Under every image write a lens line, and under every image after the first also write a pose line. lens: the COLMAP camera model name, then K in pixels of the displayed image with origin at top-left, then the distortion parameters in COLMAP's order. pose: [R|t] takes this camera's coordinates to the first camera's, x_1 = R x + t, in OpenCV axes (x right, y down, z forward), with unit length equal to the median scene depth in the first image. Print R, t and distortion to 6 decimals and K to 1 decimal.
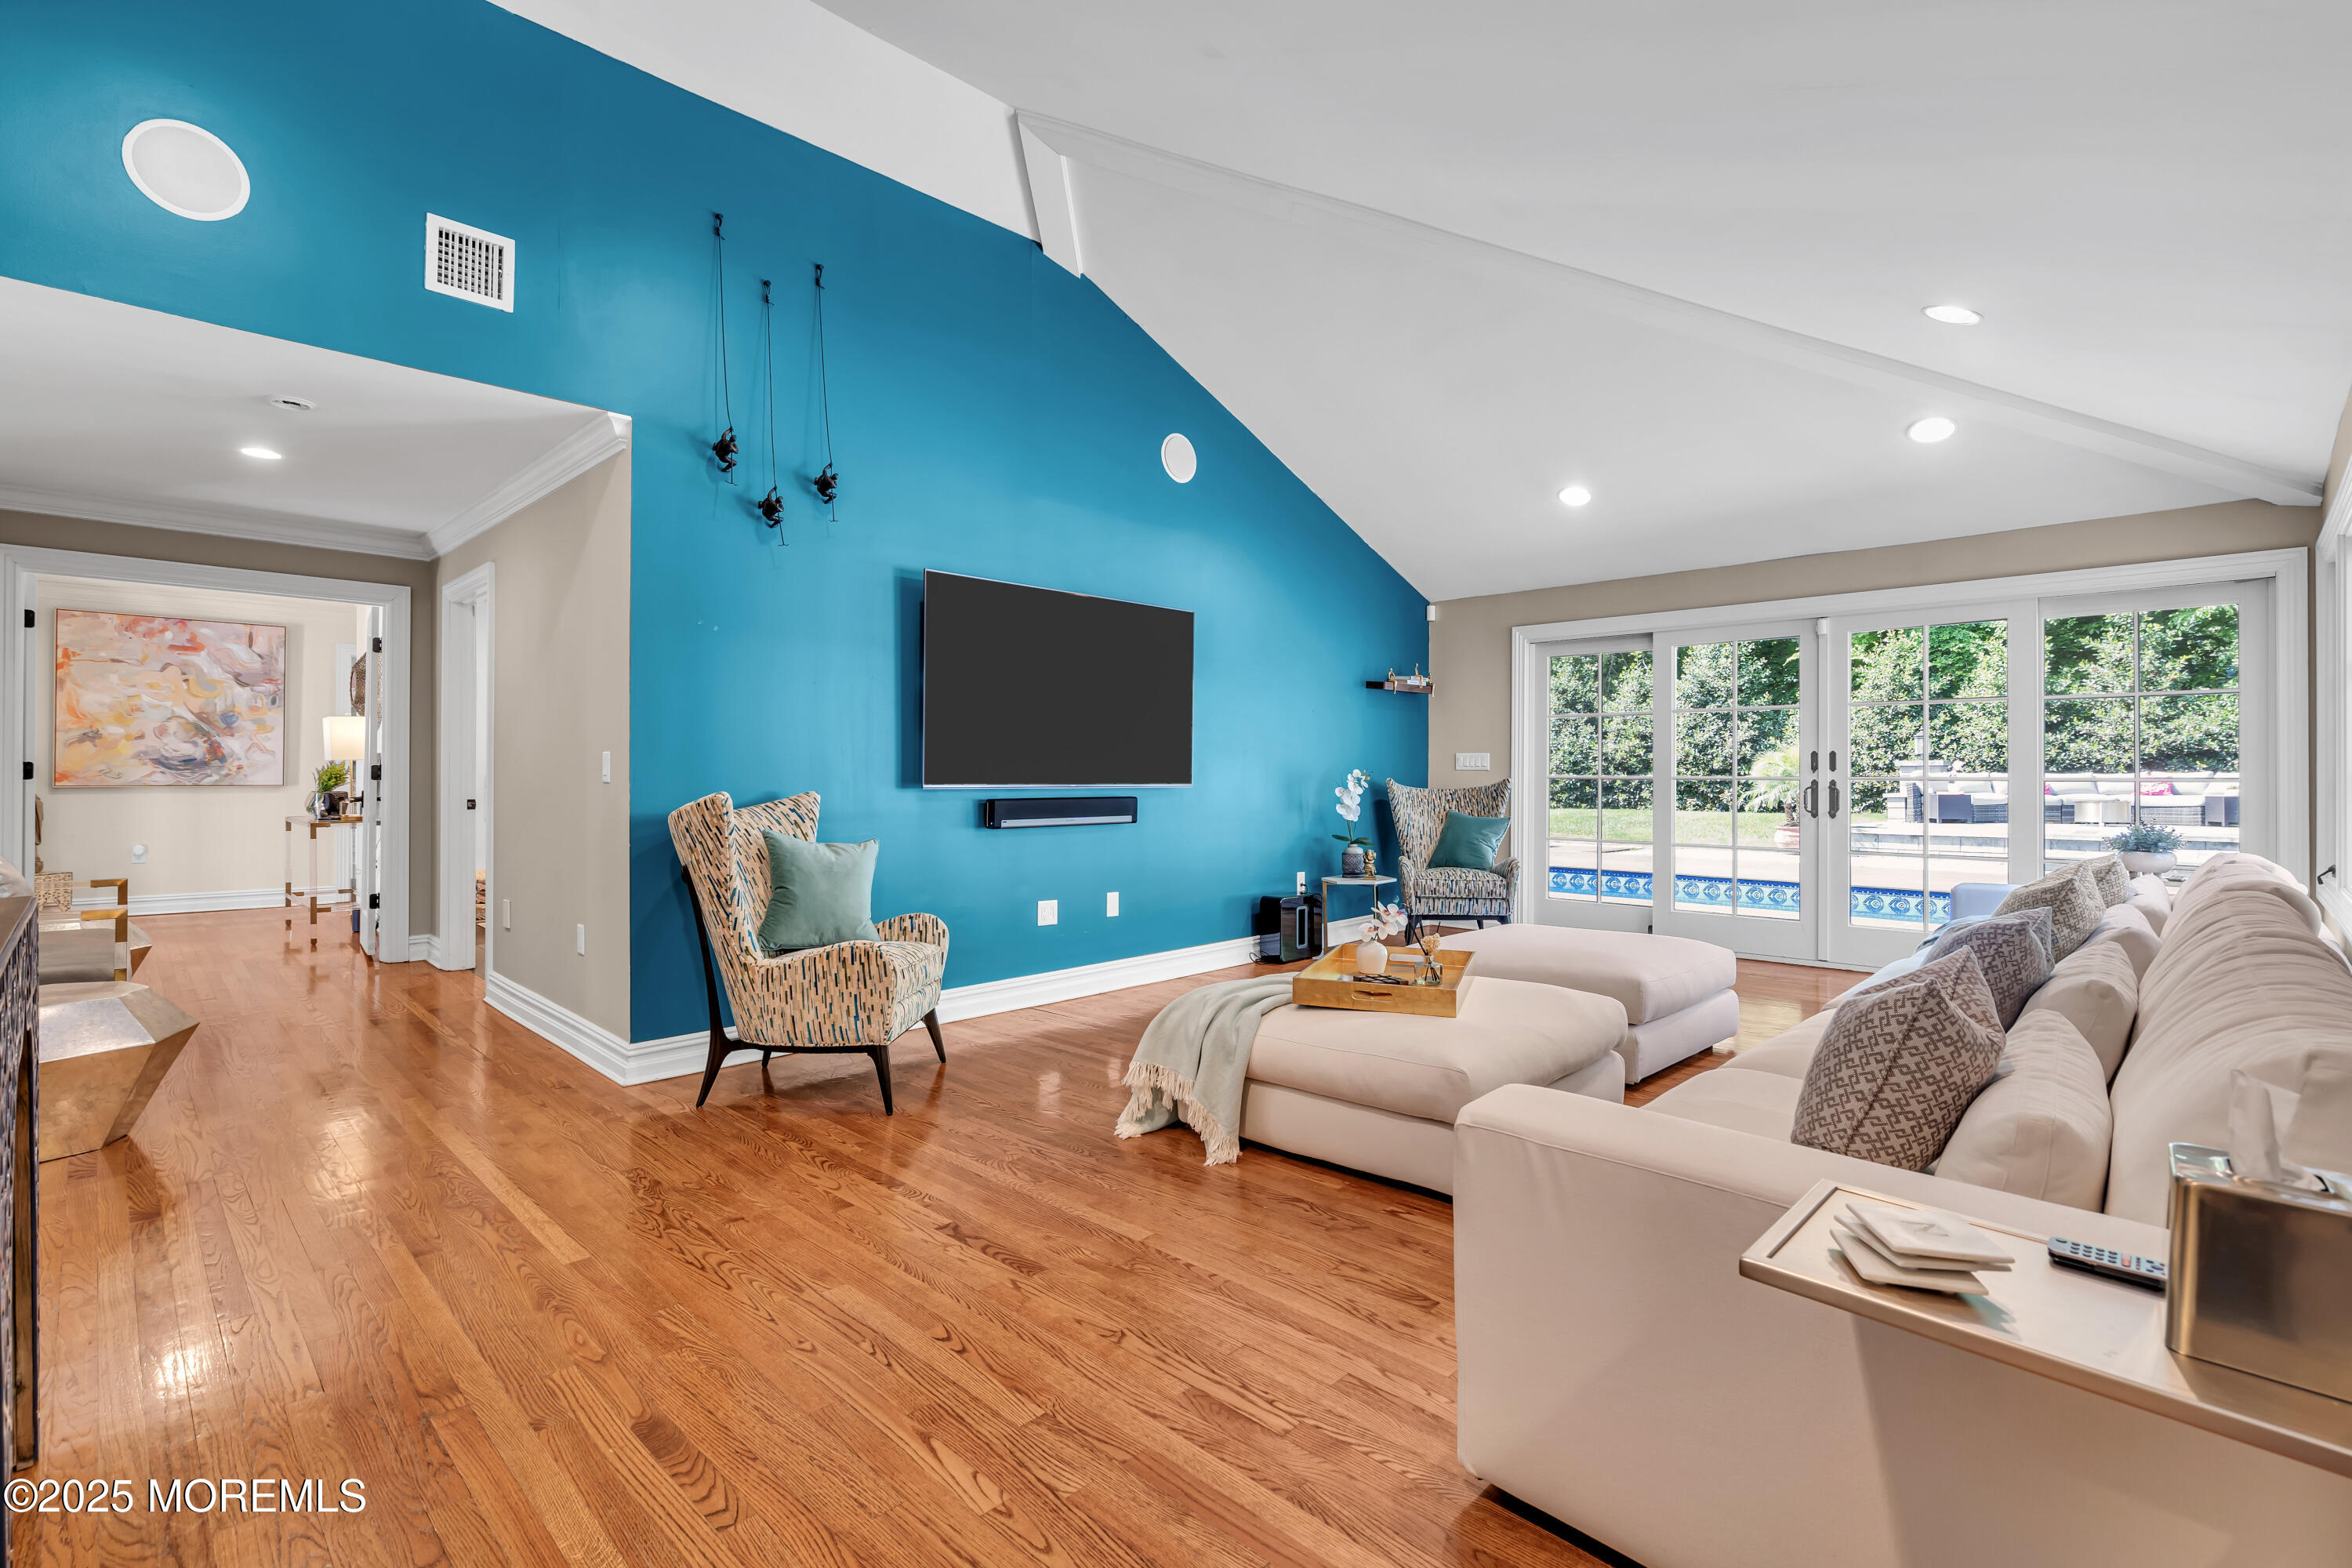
lens RADIAL K [[1069.6, 0, 1177.2], [0, 1069.6, 770.8], [0, 0, 1]] dist [-0.013202, 0.000257]
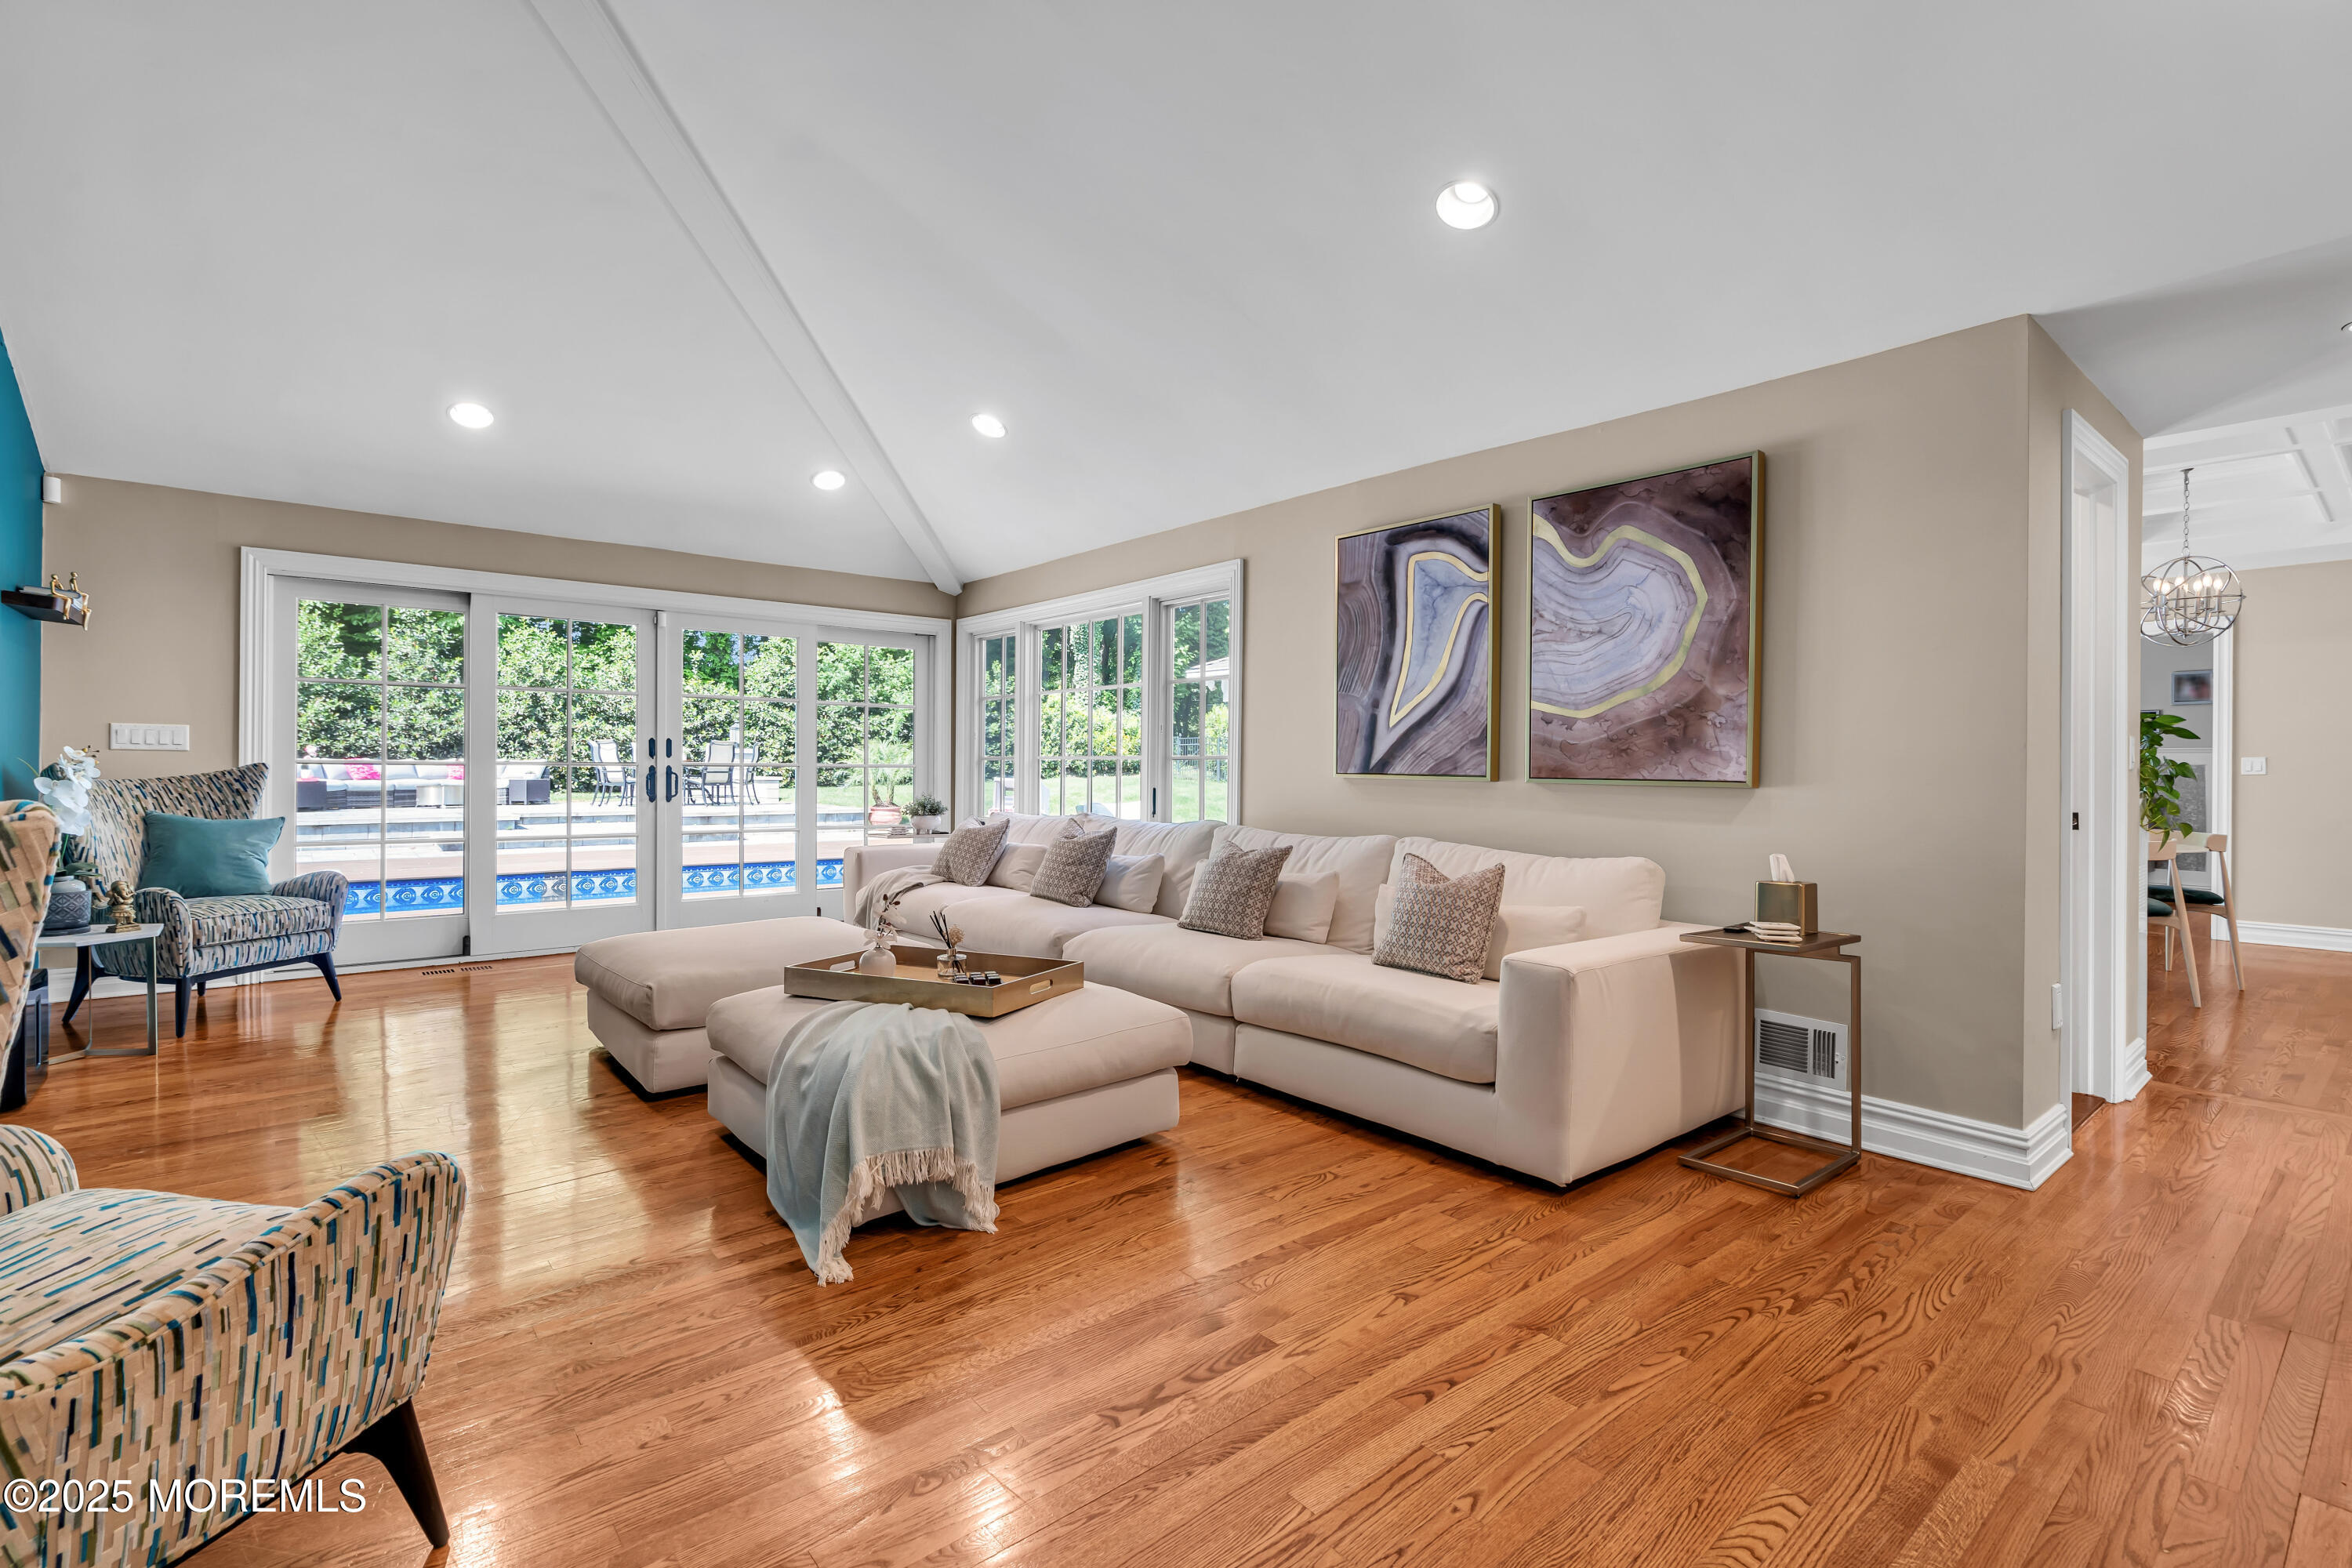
lens RADIAL K [[1069.6, 0, 1177.1], [0, 1069.6, 790.1], [0, 0, 1]] dist [-0.013202, 0.000257]
pose [[0.093599, -0.019802, 0.995413, -0.374587], [-0.011992, 0.999707, 0.021015, 0.003127], [-0.995538, -0.013904, 0.093334, 0.380107]]
